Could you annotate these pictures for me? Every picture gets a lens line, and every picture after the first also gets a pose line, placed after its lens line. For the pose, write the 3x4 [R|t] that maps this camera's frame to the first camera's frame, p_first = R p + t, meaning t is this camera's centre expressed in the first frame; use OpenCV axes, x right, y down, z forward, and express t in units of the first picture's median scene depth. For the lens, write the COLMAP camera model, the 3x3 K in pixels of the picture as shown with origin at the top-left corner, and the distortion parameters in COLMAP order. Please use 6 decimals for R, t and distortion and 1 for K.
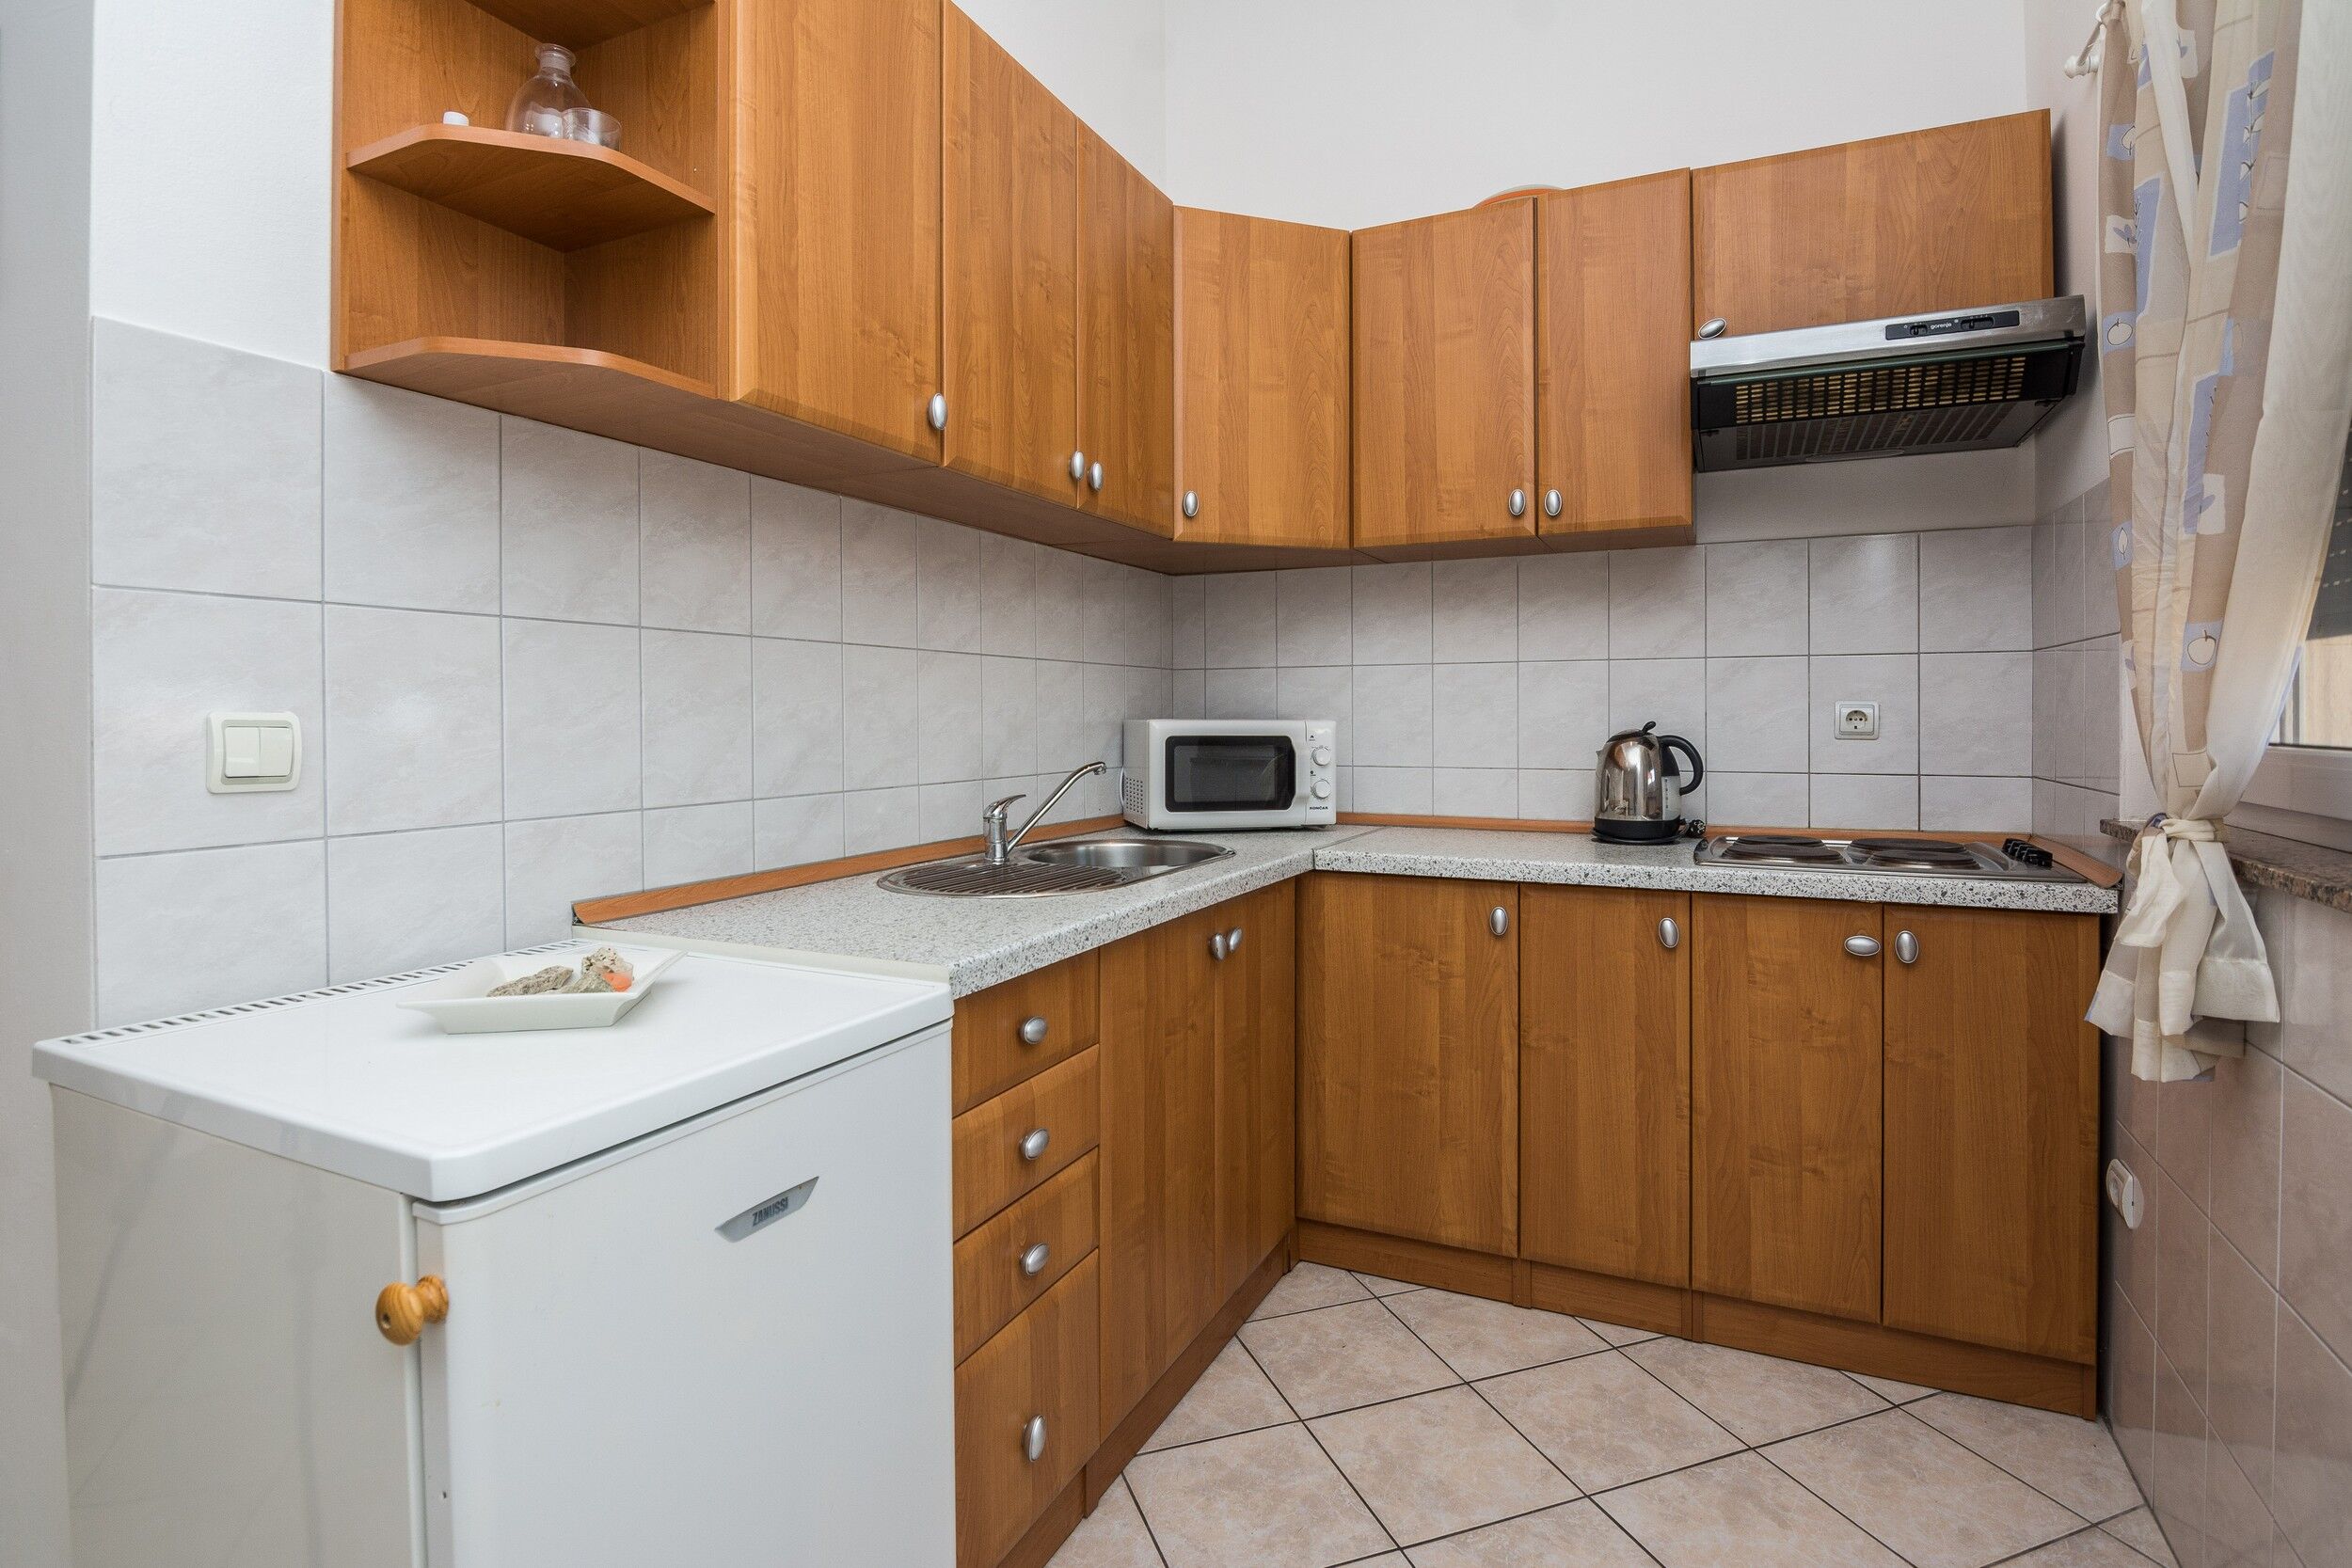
lens RADIAL K [[1165.6, 0, 1173.2], [0, 1165.6, 655.3], [0, 0, 1]] dist [-0.020098, -0.001531]
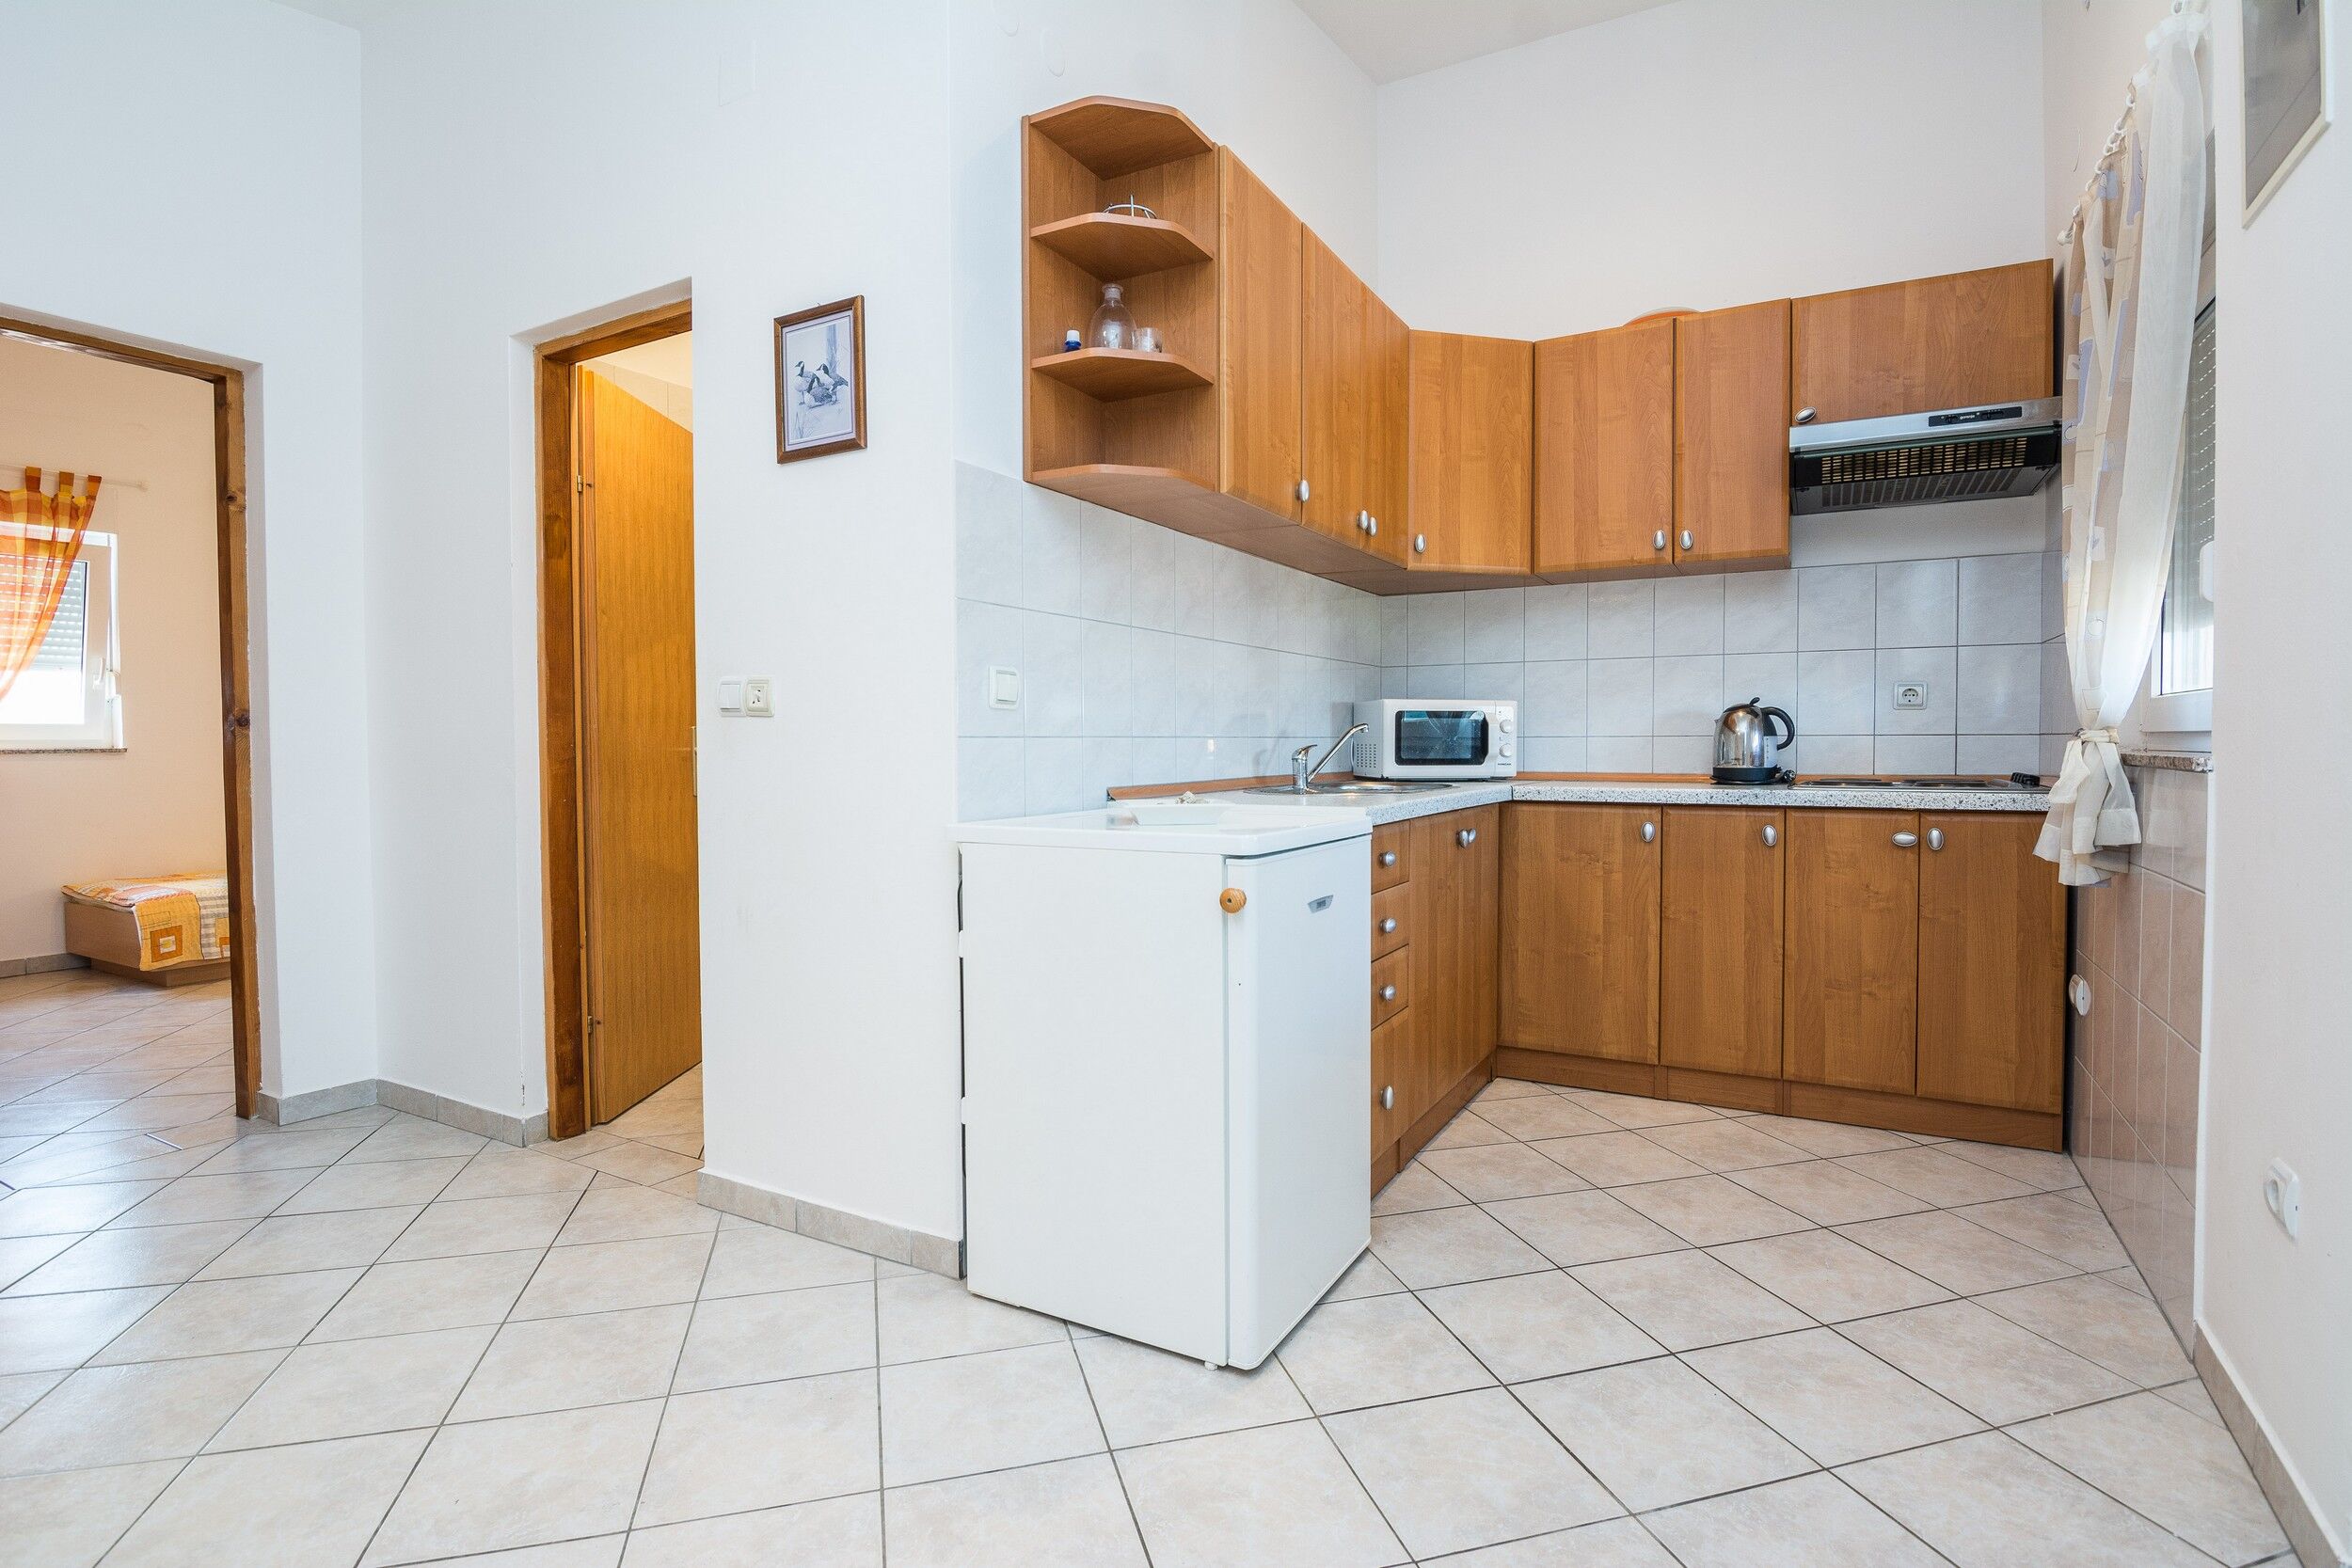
lens RADIAL K [[1204.8, 0, 1129.8], [0, 1204.8, 729.8], [0, 0, 1]] dist [-0.022902, -0.000422]
pose [[0.997043, -0.001800, -0.076830, -0.252940], [0.004431, 0.999409, 0.034091, 0.049532], [0.076723, -0.034331, 0.996461, -0.544018]]
